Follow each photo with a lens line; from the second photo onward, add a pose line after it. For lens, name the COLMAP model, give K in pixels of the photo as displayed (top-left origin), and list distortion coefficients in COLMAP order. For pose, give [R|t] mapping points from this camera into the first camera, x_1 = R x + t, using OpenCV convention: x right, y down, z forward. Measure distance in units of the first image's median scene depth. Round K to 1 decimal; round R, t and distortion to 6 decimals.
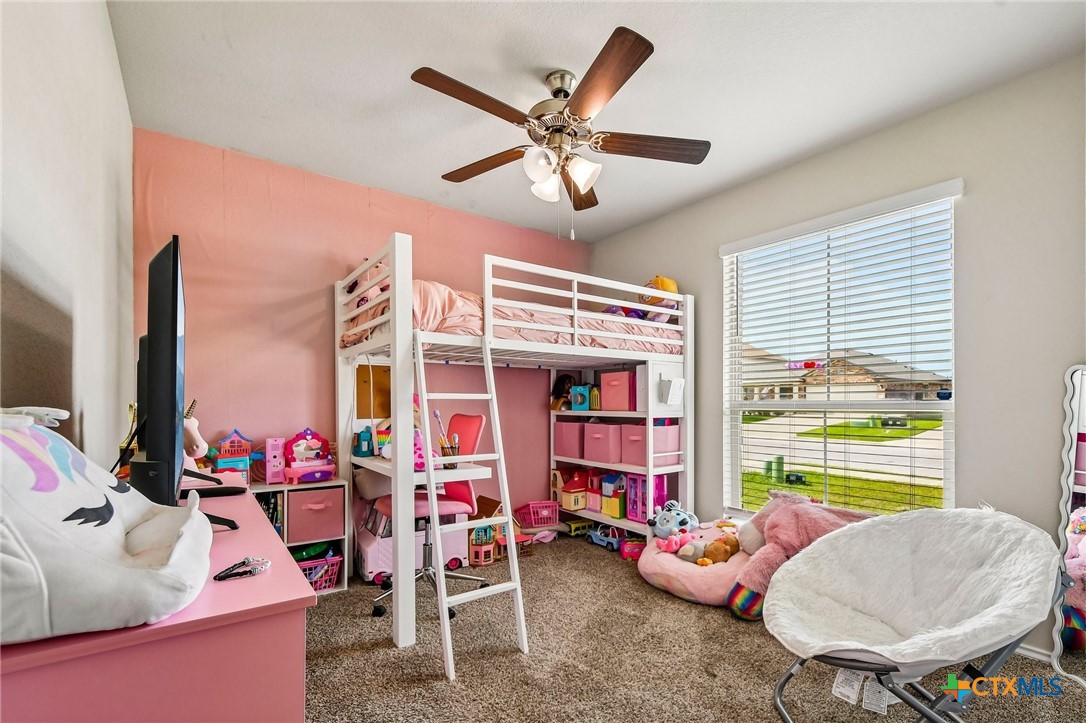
lens RADIAL K [[476.2, 0, 550.8], [0, 476.2, 403.1], [0, 0, 1]] dist [0.002523, -0.007147]
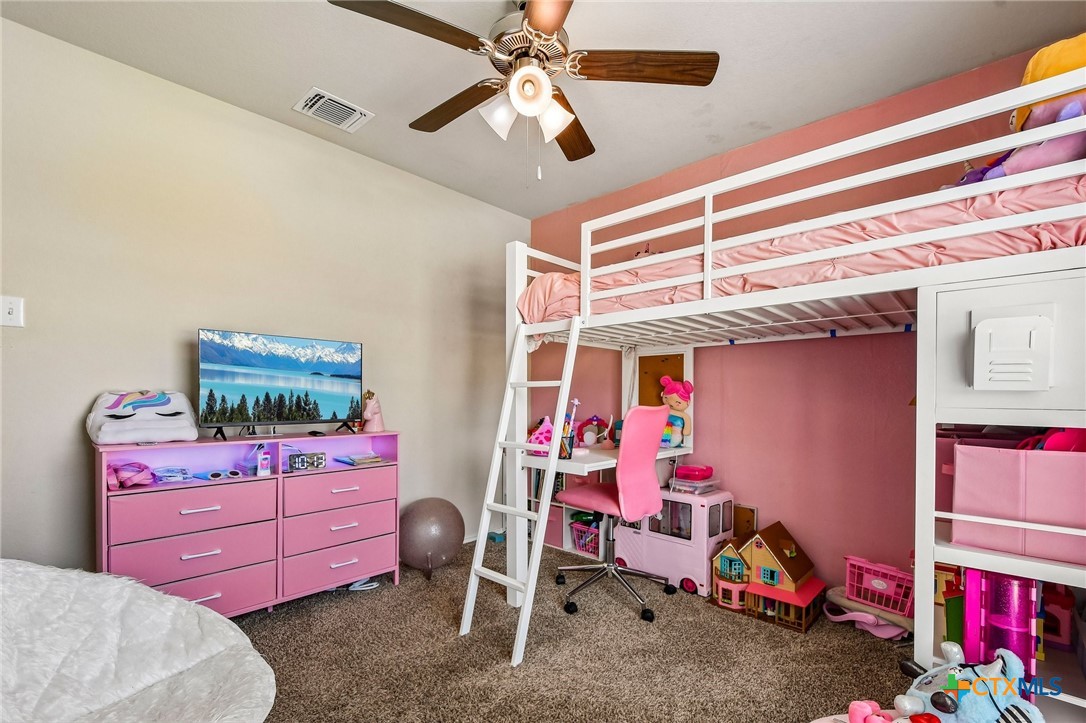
lens RADIAL K [[476.2, 0, 550.8], [0, 476.2, 403.1], [0, 0, 1]] dist [0.002523, -0.007147]
pose [[0.187375, 0.011506, -0.982221, 0.638460], [-0.004954, 0.999930, 0.010768, 0.011480], [0.982276, 0.002848, 0.187419, 0.681293]]
